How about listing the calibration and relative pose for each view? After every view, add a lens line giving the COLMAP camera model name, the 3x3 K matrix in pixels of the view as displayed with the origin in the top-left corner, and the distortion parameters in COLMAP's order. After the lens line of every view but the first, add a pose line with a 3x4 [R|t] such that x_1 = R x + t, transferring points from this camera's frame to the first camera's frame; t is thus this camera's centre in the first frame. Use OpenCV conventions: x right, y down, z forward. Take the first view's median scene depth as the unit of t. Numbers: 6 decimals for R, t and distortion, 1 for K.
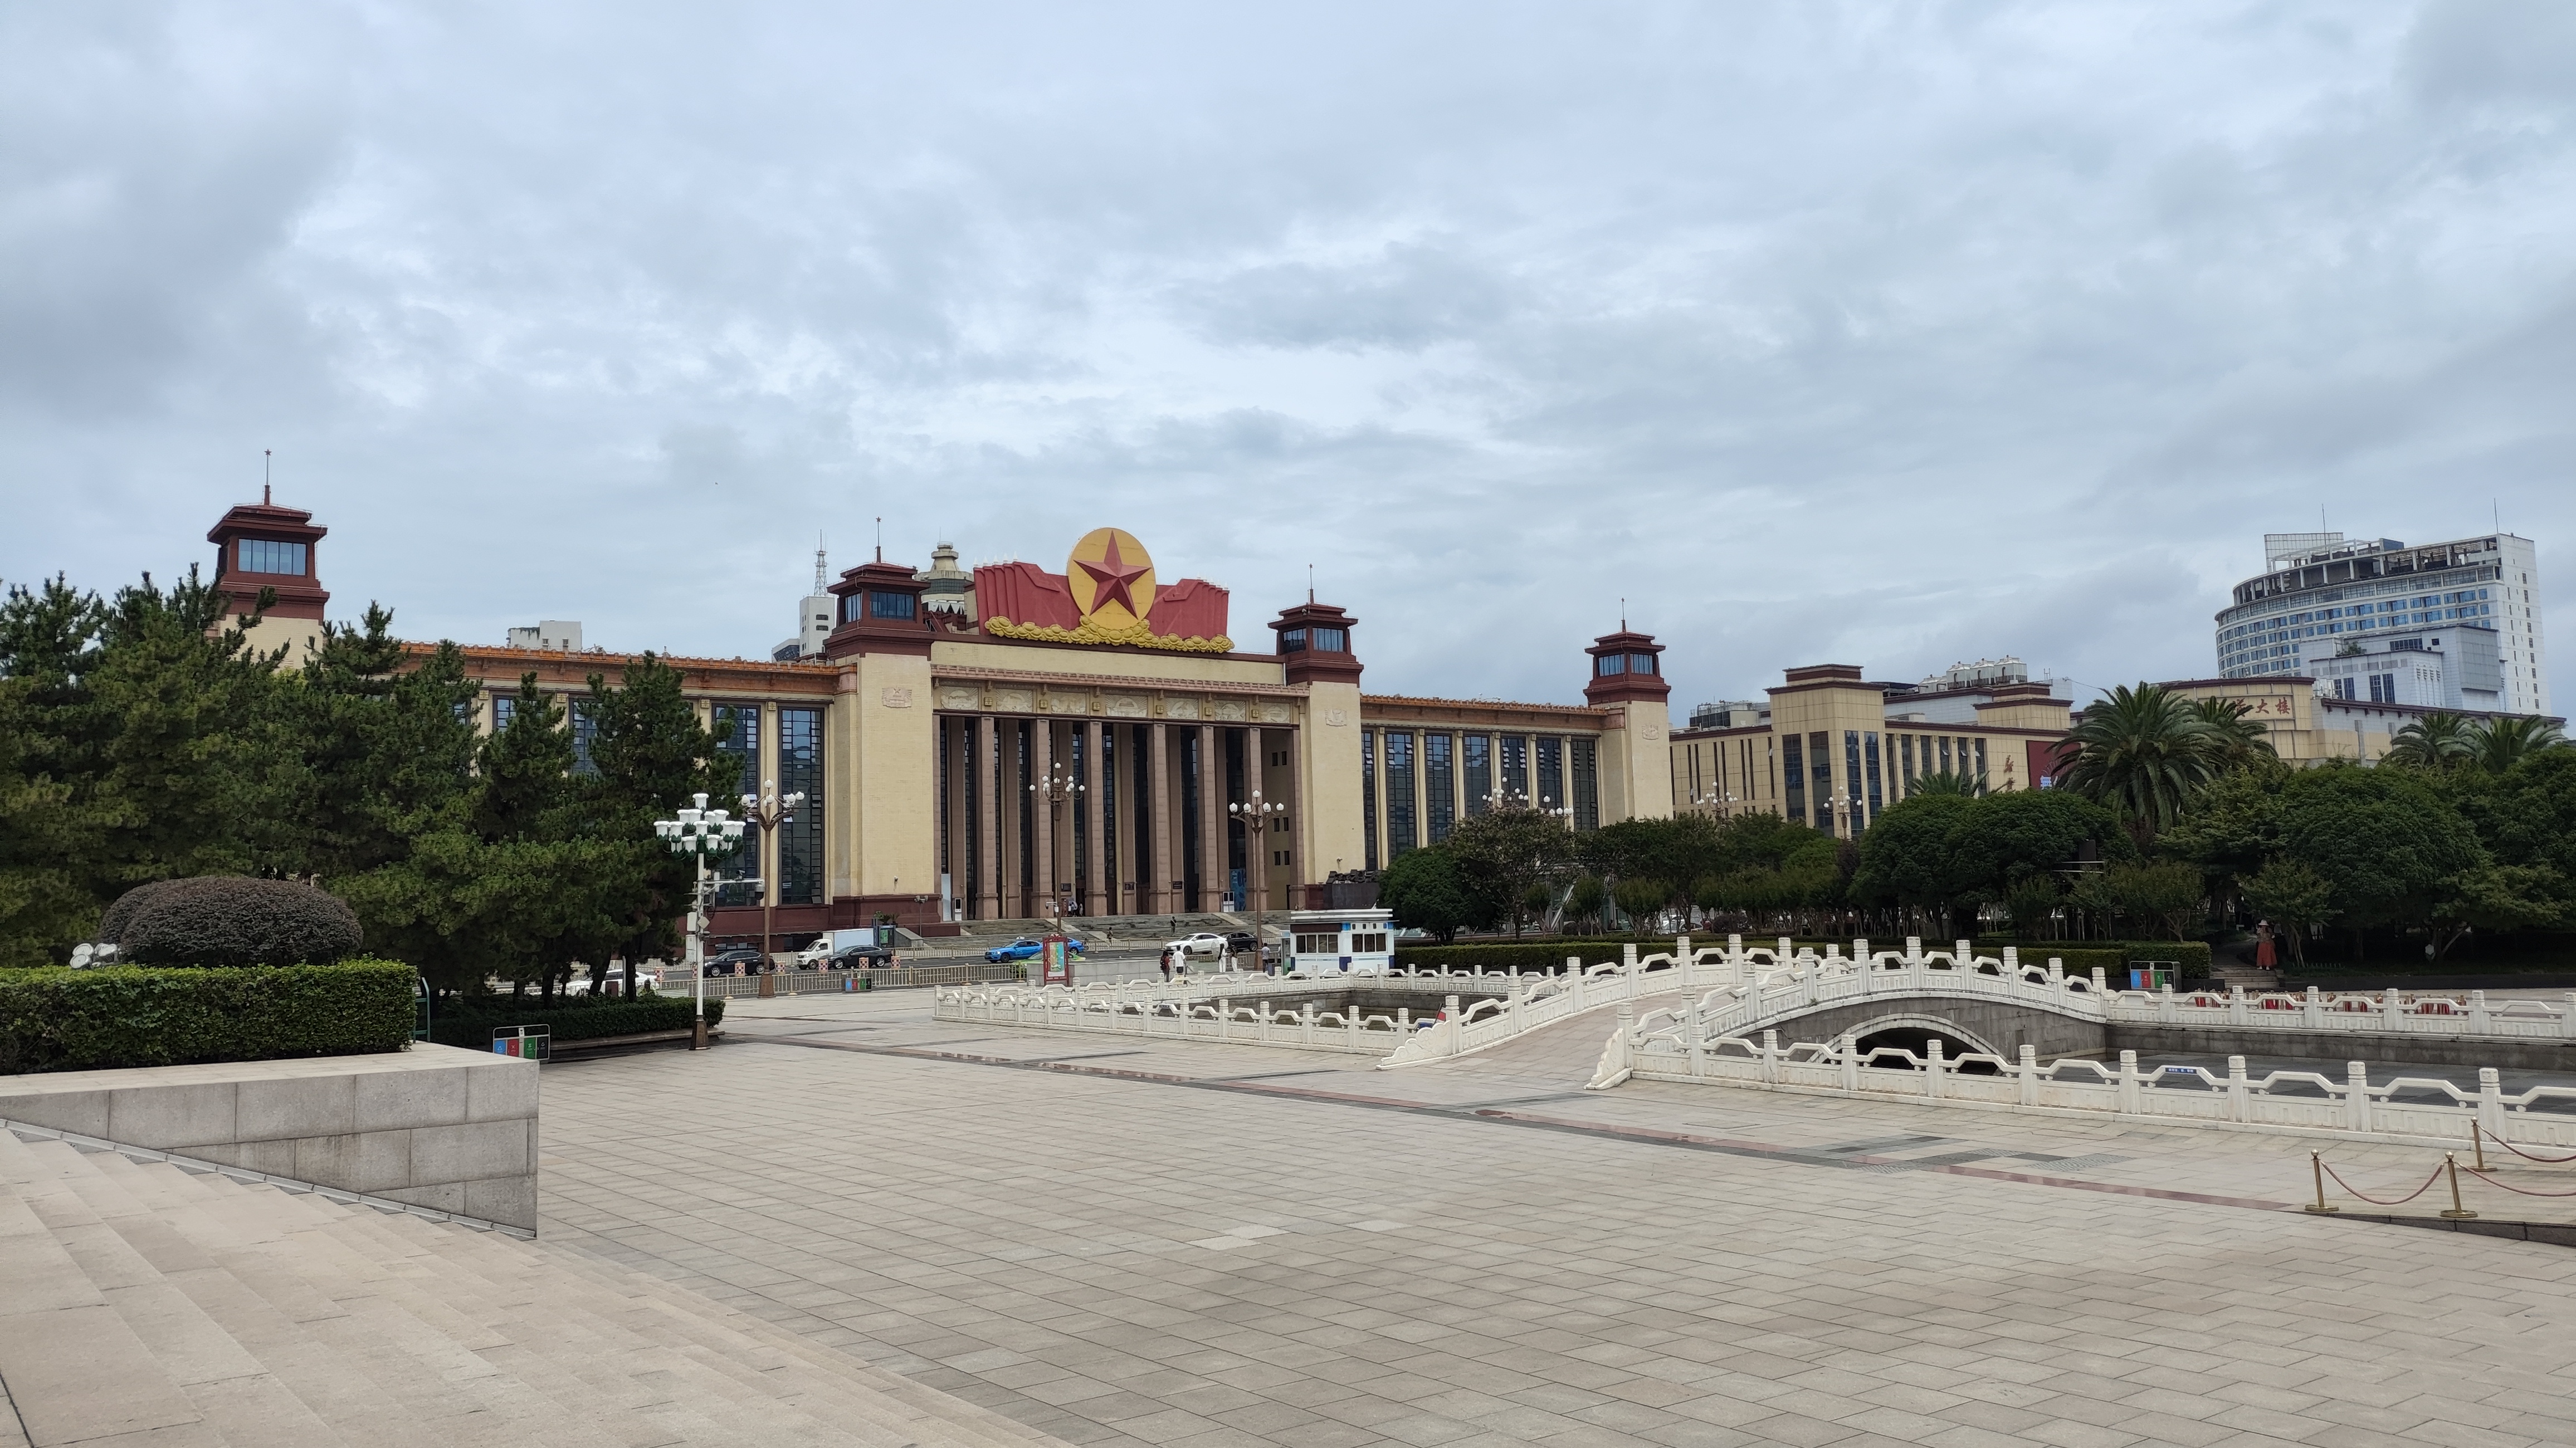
lens RADIAL K [[1929.9, 0, 1288.0], [0, 1929.9, 724.0], [0, 0, 1]] dist [0.077017, 0.000654]
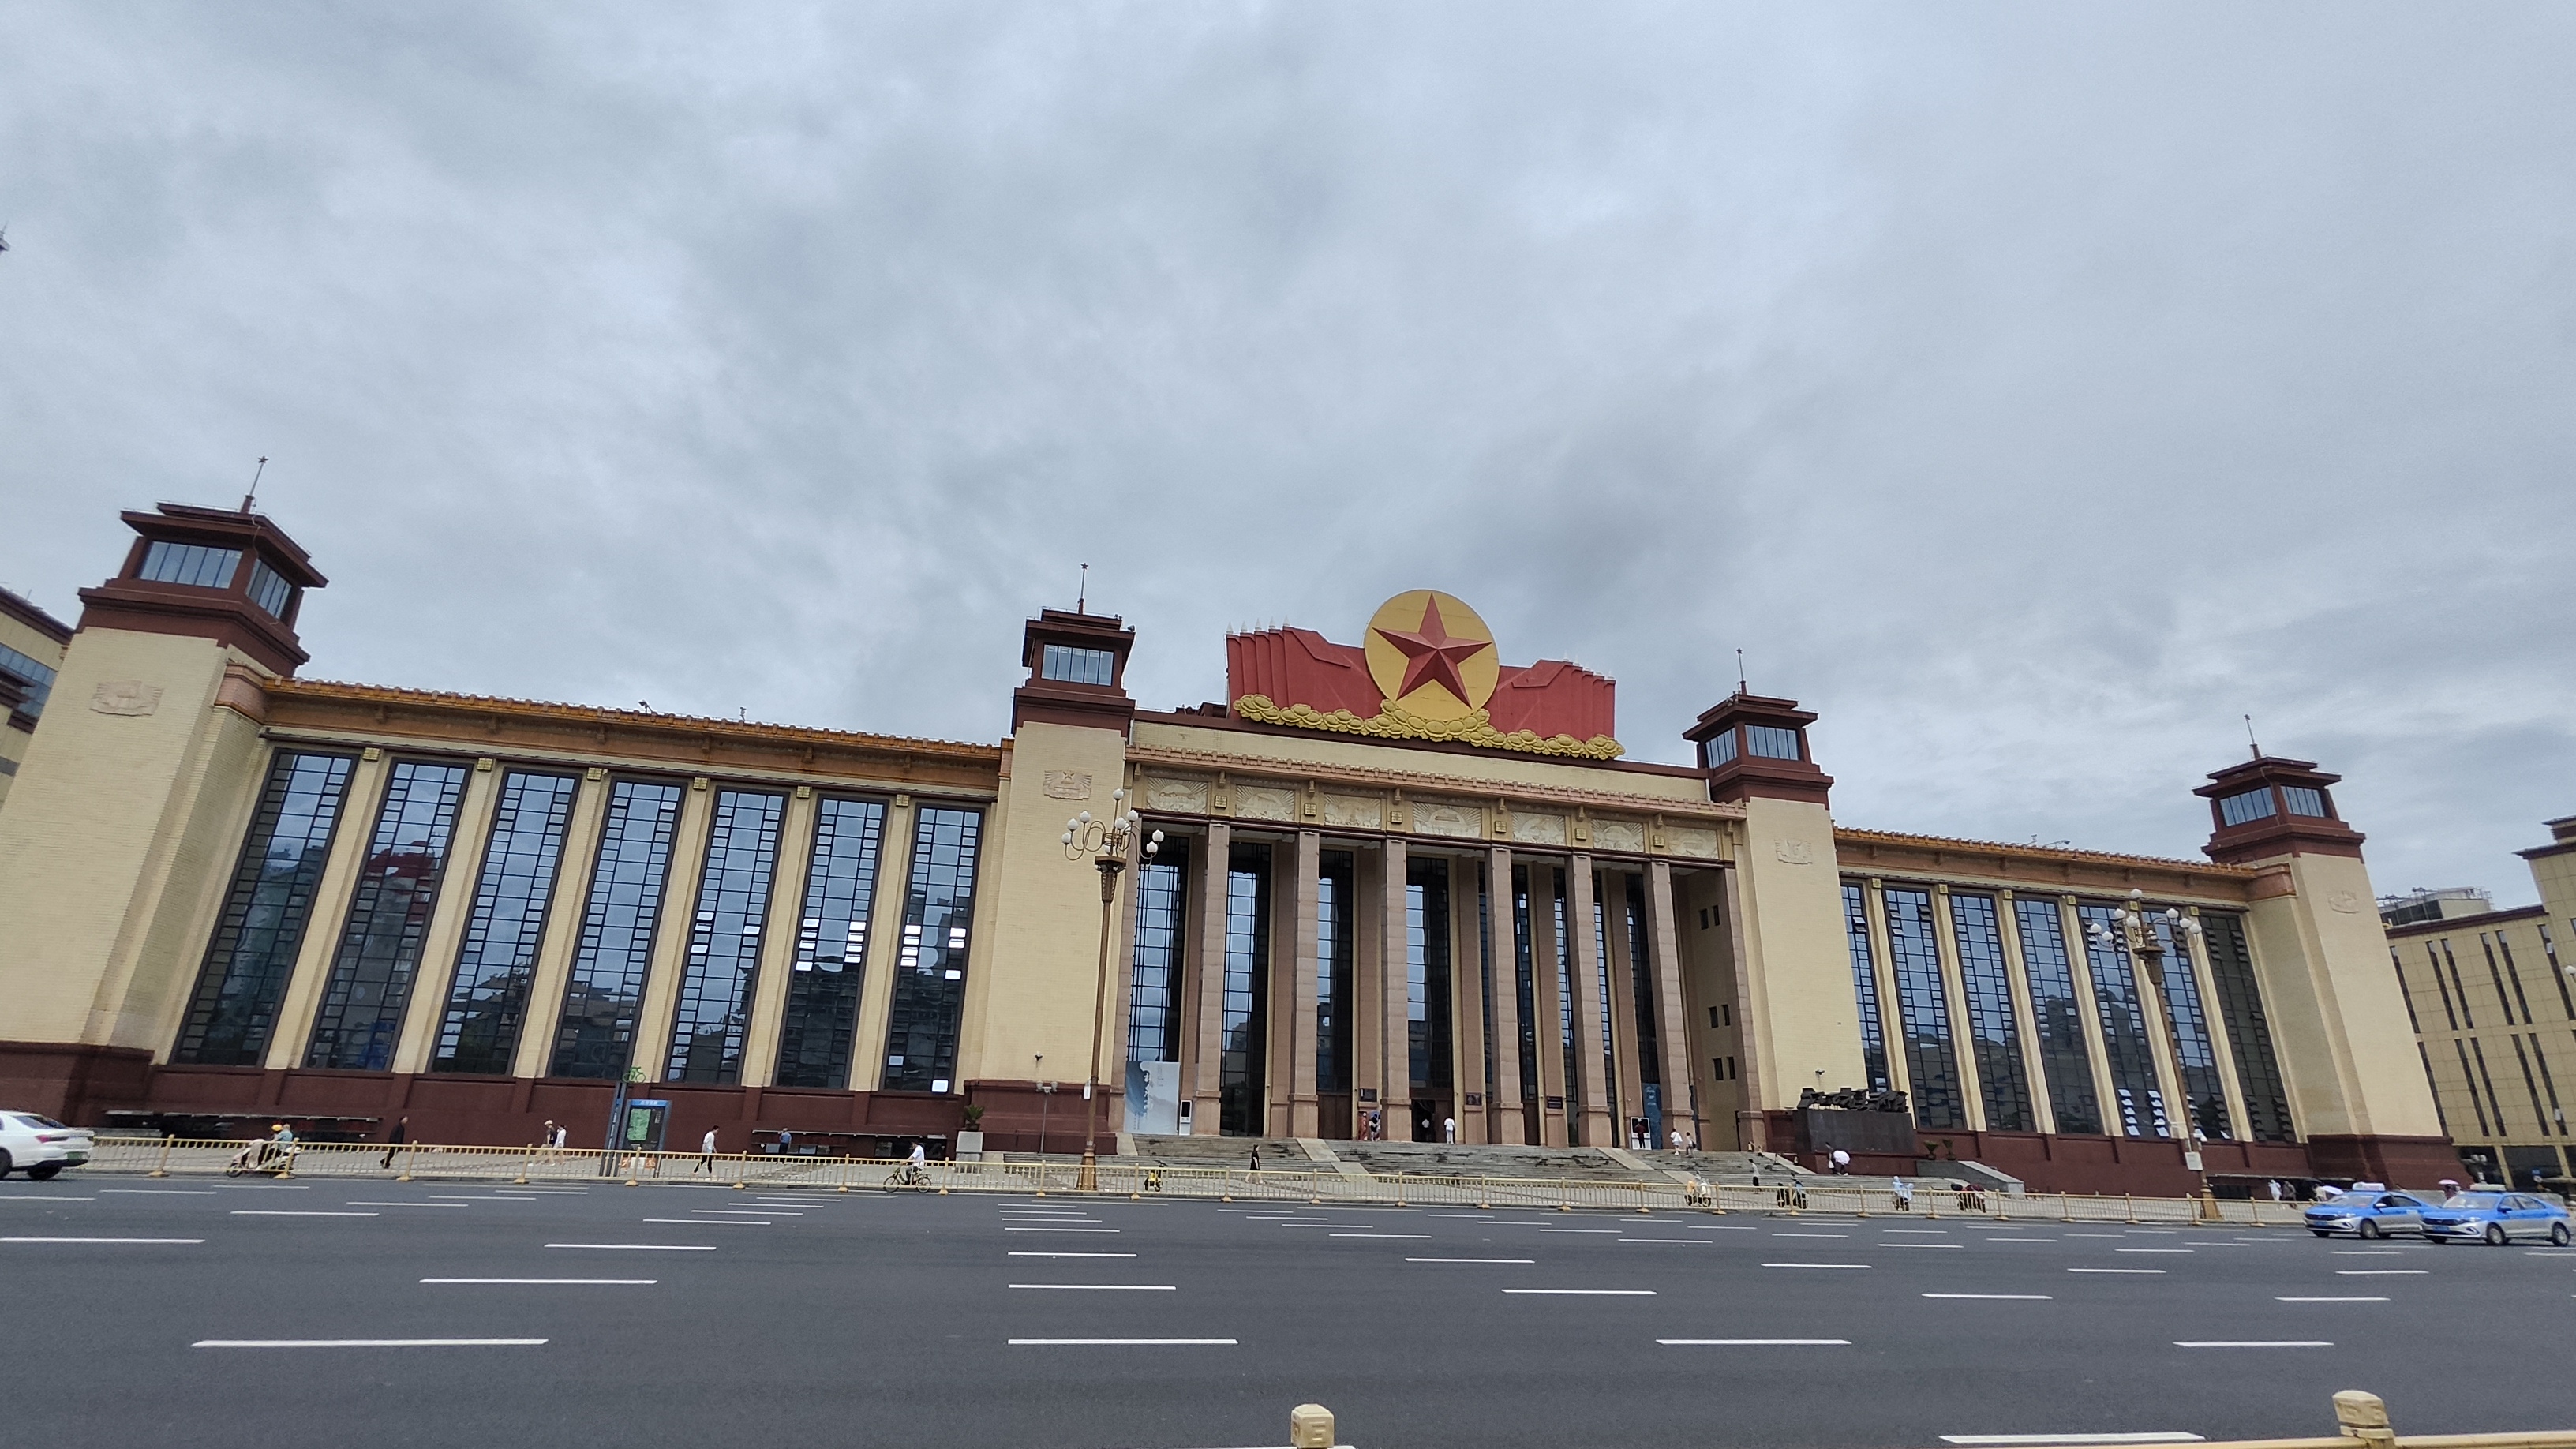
lens RADIAL K [[1193.3, 0, 1288.0], [0, 1193.3, 724.5], [0, 0, 1]] dist [-0.000044, -0.000652]
pose [[0.910702, -0.094336, -0.402146, 0.036514], [-0.012921, 0.966589, -0.256004, 0.063534], [0.412861, 0.238340, 0.879056, 0.567610]]
